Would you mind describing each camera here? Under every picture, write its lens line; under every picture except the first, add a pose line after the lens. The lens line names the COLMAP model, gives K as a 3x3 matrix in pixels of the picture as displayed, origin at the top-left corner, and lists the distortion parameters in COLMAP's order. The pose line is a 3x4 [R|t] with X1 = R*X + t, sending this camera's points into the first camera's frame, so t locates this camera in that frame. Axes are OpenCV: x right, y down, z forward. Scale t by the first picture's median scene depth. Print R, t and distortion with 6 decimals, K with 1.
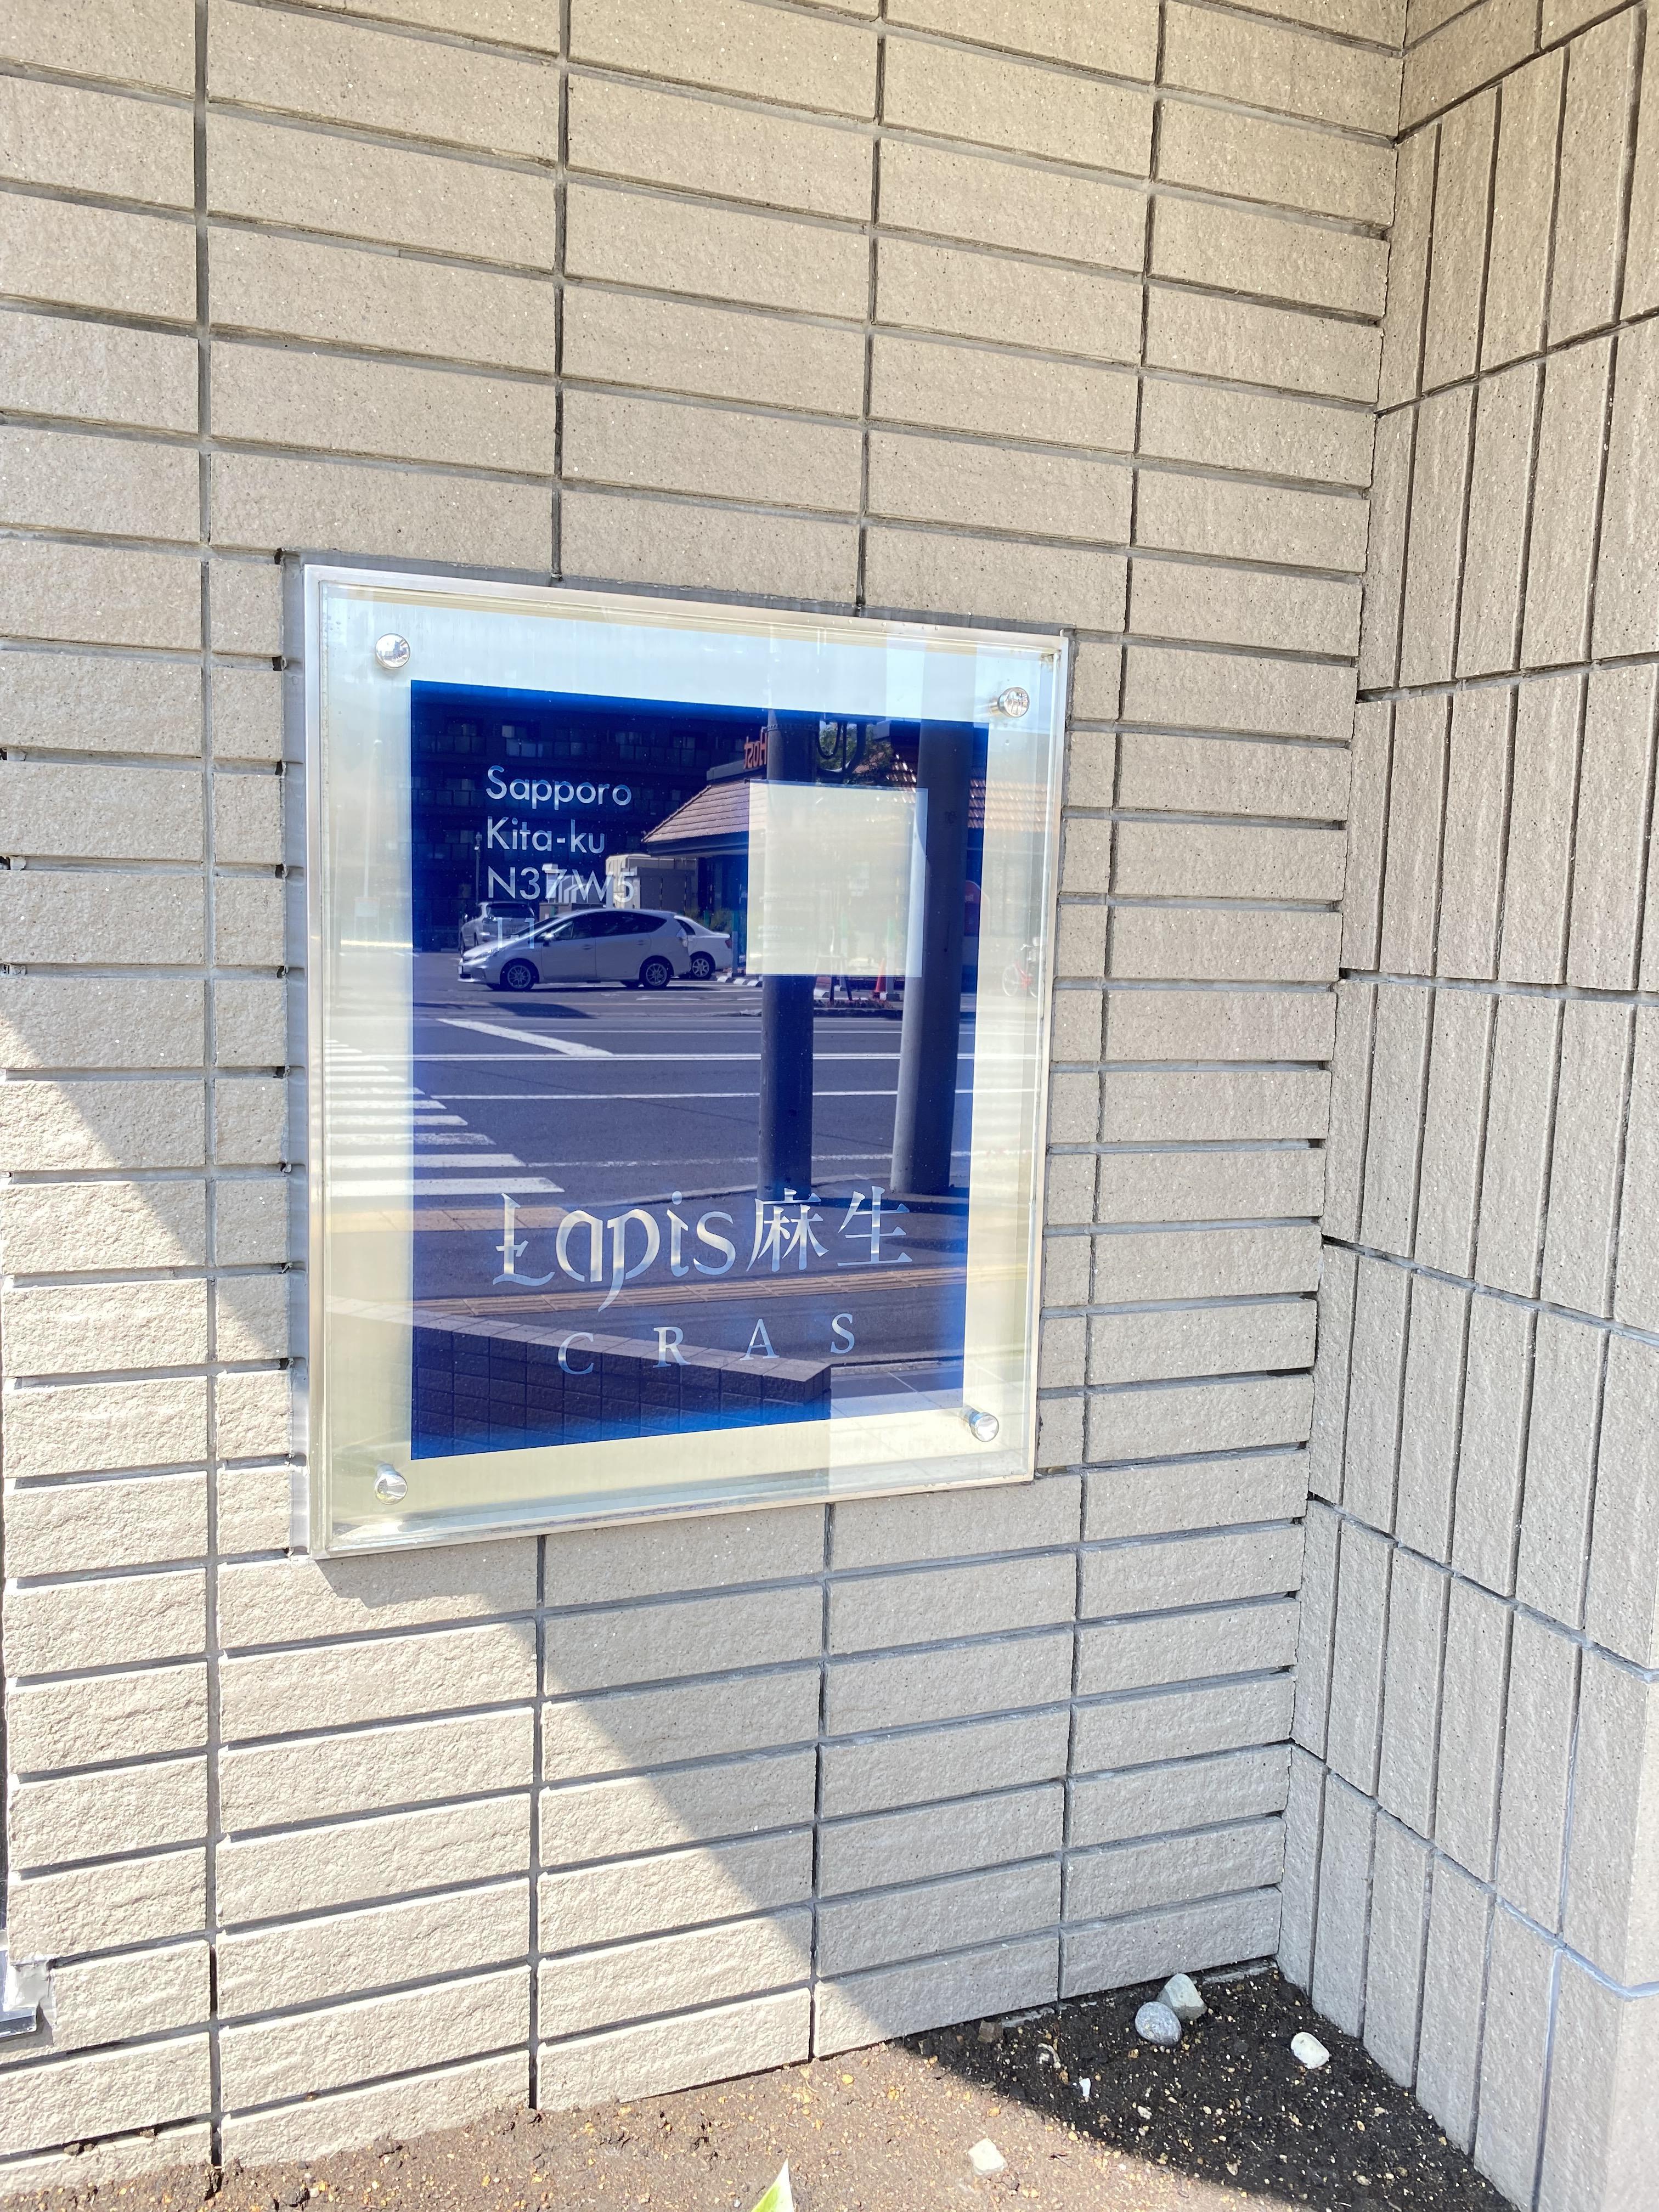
lens RADIAL K [[1702.0, 0, 797.7], [0, 1702.0, 1094.1], [0, 0, 1]] dist [-0.003536, 0.001940]
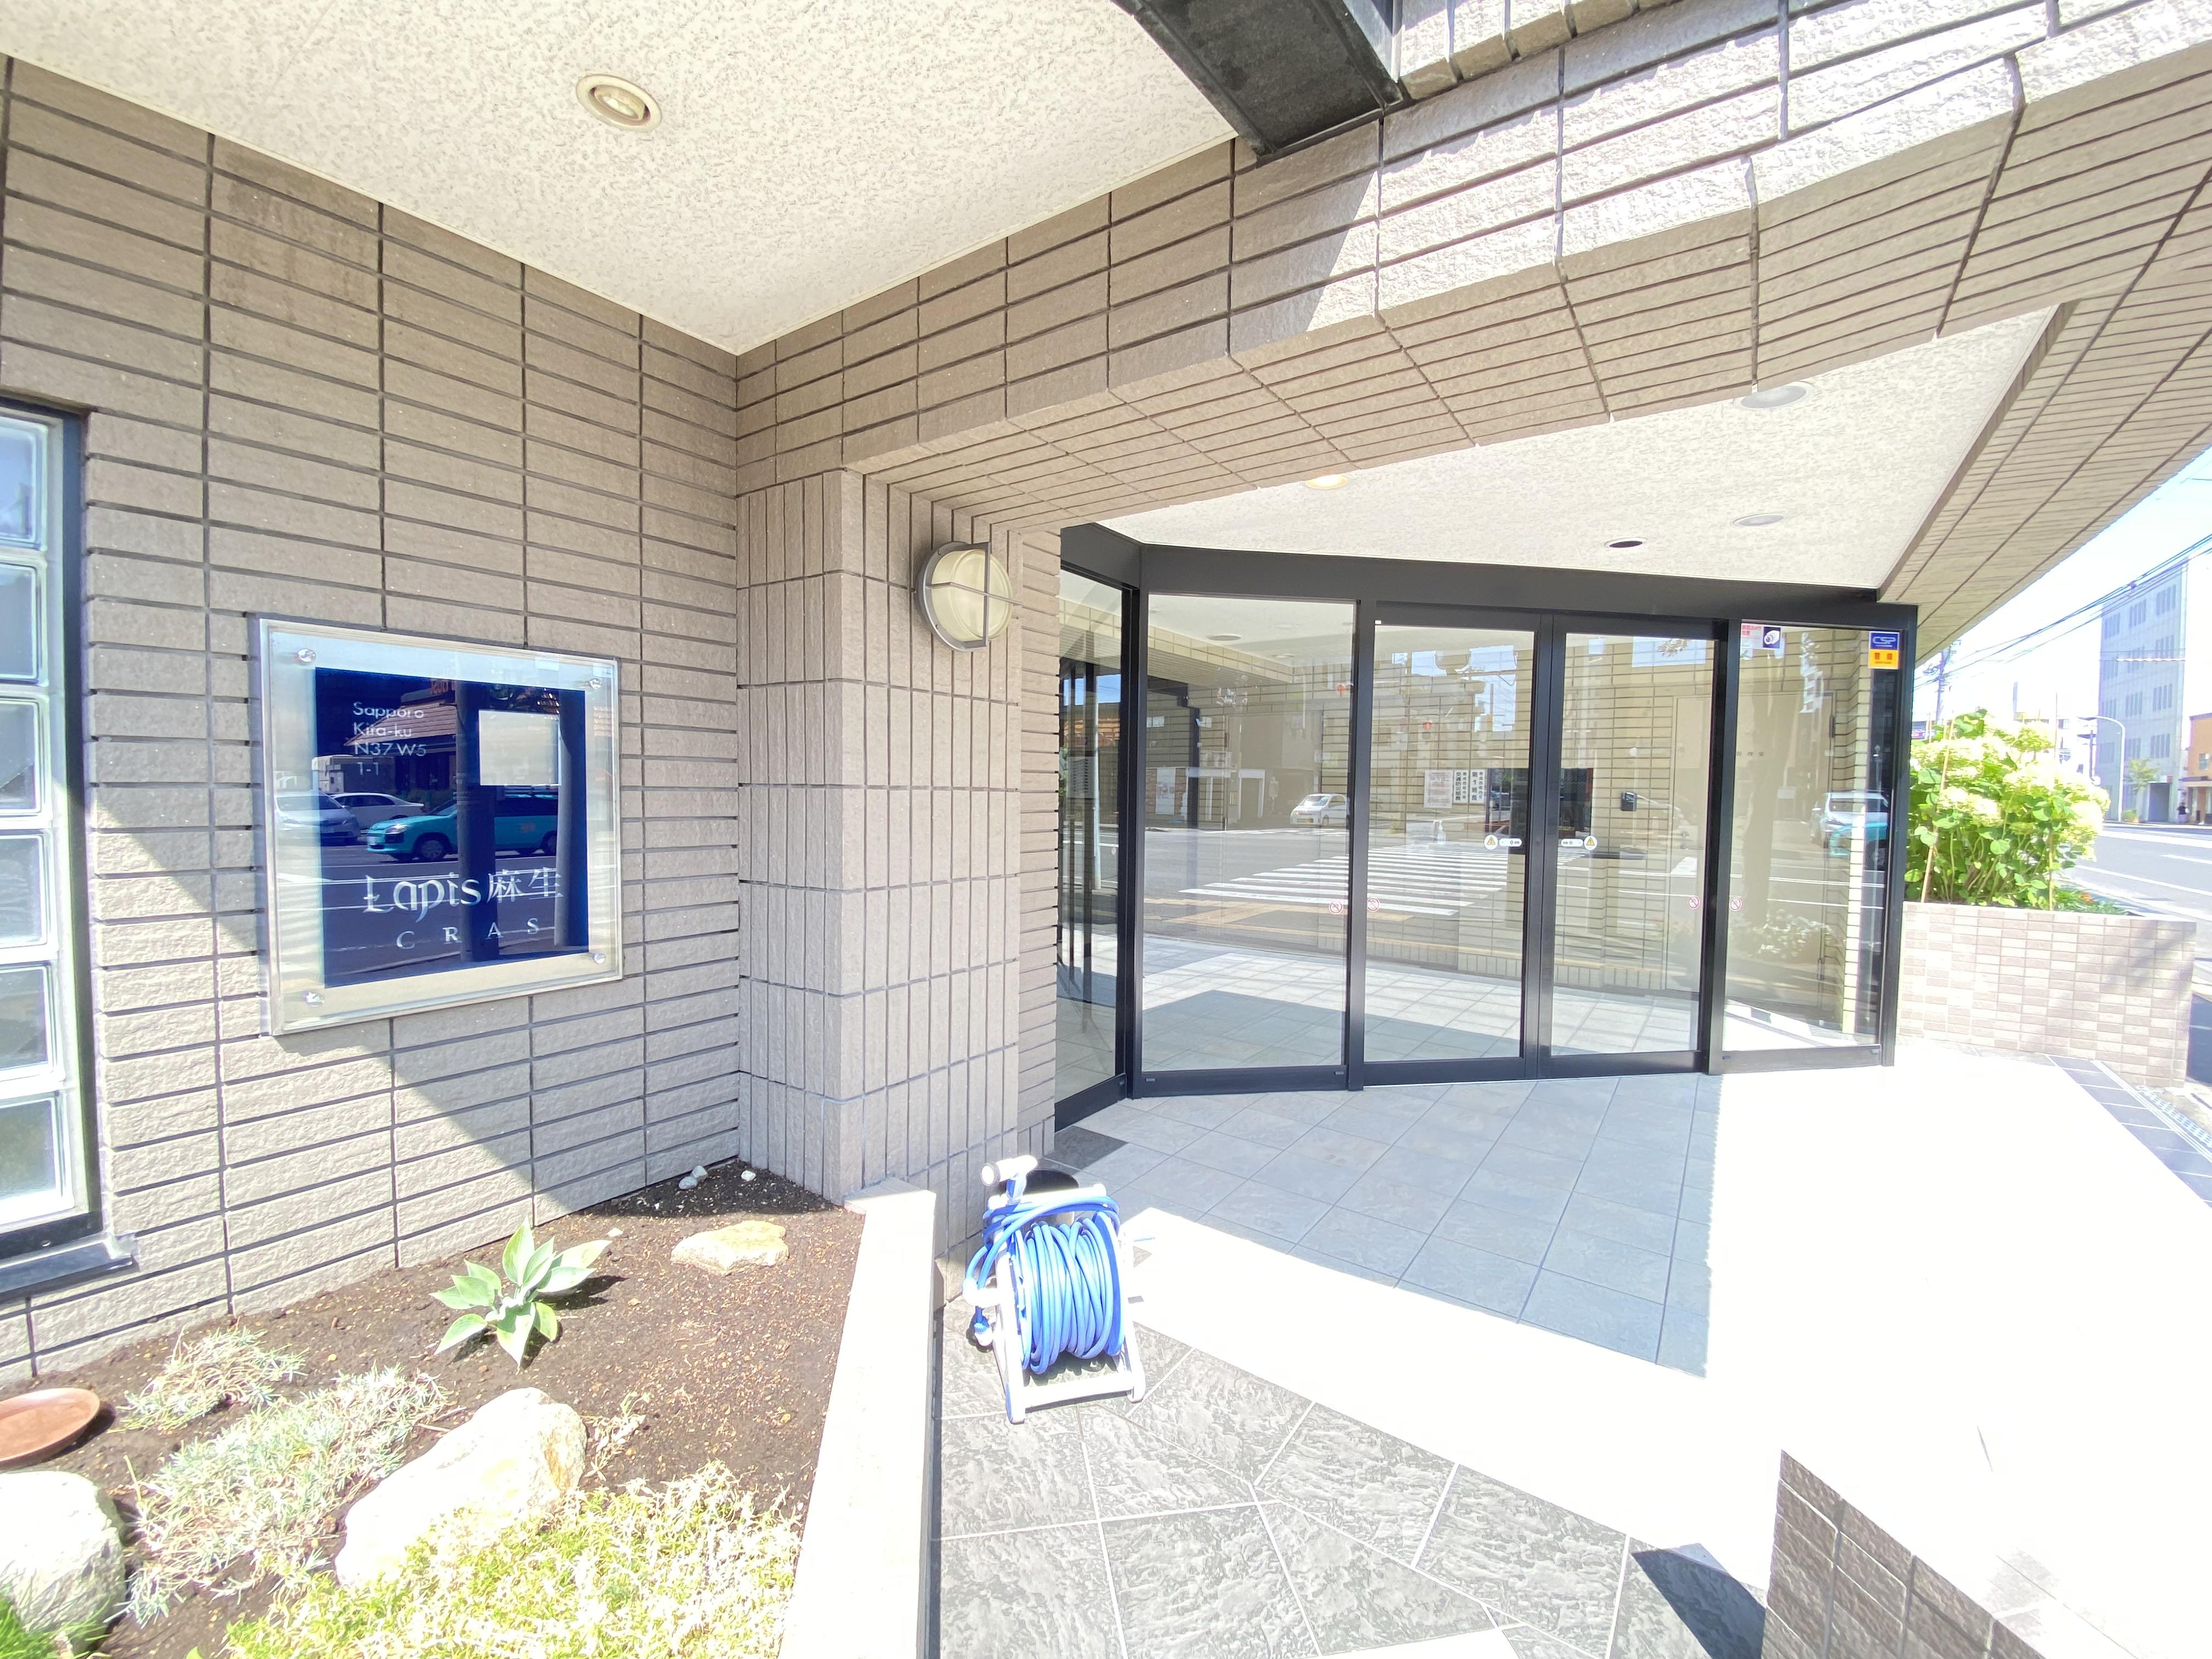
lens RADIAL K [[904.5, 0, 1100.4], [0, 904.5, 833.3], [0, 0, 1]] dist [0.023367, -0.022580]
pose [[0.829170, -0.044157, 0.557250, -0.024112], [0.067175, 0.997522, -0.020911, 0.093766], [-0.554946, 0.054772, 0.830081, -0.656077]]
